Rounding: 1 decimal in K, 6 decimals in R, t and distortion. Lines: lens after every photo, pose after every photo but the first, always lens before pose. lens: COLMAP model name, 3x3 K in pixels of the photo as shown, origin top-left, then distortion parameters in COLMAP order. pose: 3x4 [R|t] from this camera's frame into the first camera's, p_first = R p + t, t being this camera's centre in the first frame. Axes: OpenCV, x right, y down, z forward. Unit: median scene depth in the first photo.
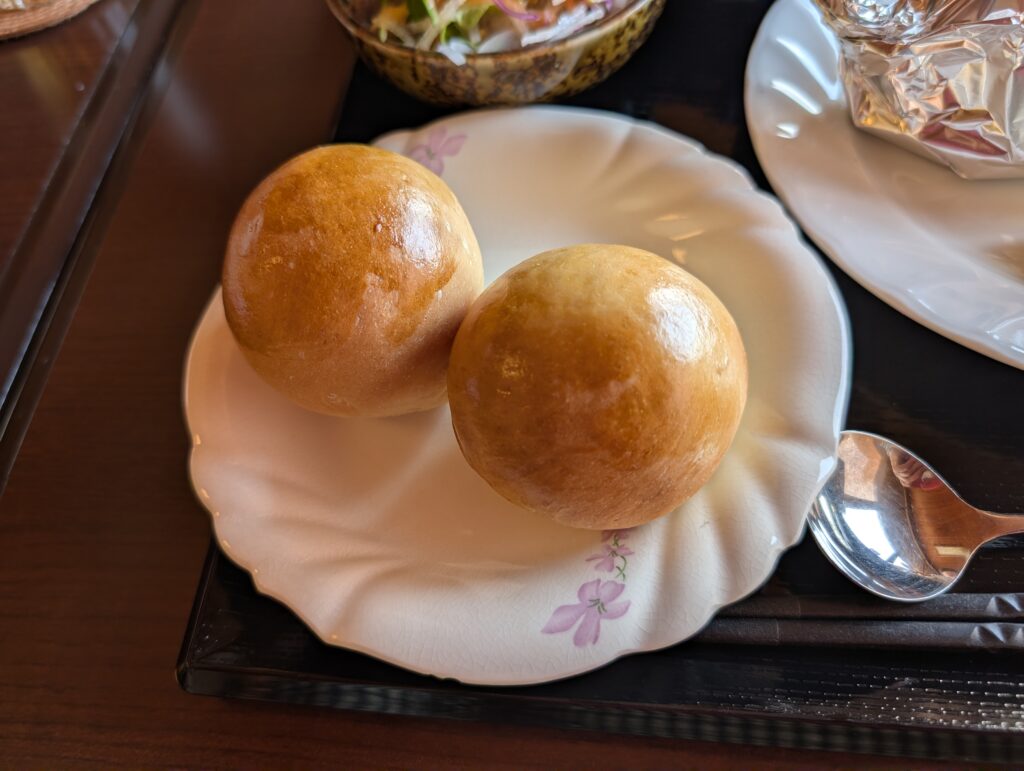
lens RADIAL K [[804.3, 0, 512.0], [0, 804.3, 385.5], [0, 0, 1]] dist [0.000009, 0.002099]
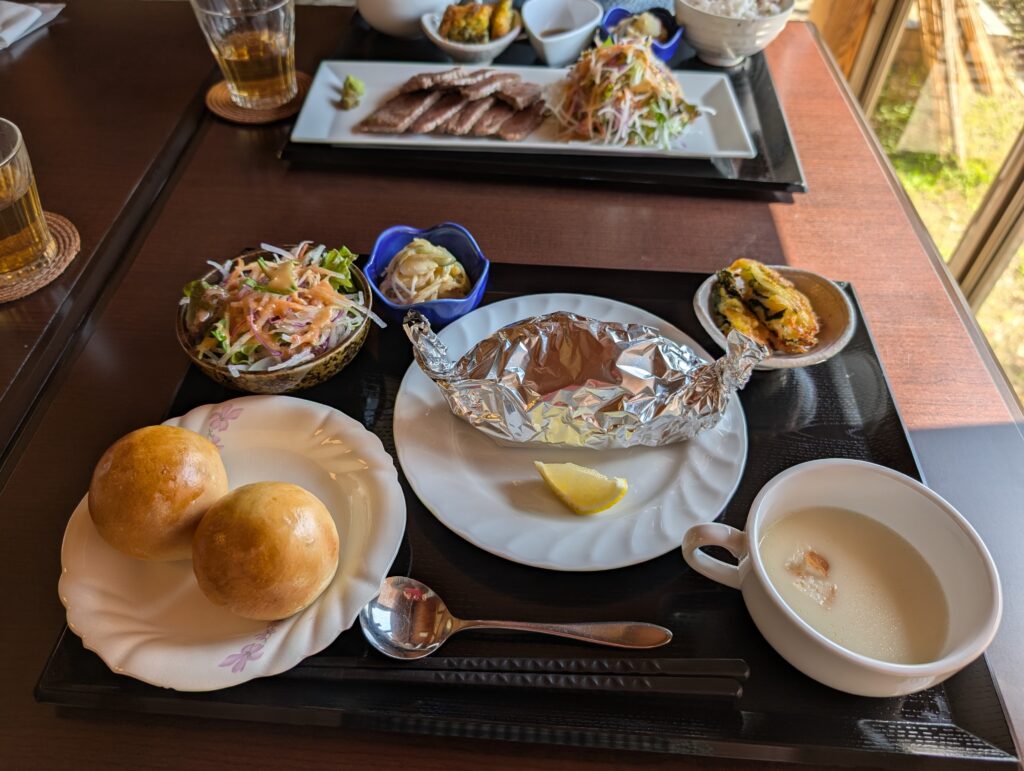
lens RADIAL K [[804.3, 0, 512.0], [0, 804.3, 385.5], [0, 0, 1]] dist [0.000009, 0.002099]
pose [[0.994065, 0.059918, 0.090796, 0.541042], [-0.041339, 0.980093, -0.194186, -0.039166], [-0.100624, 0.189280, 0.976754, -1.232723]]
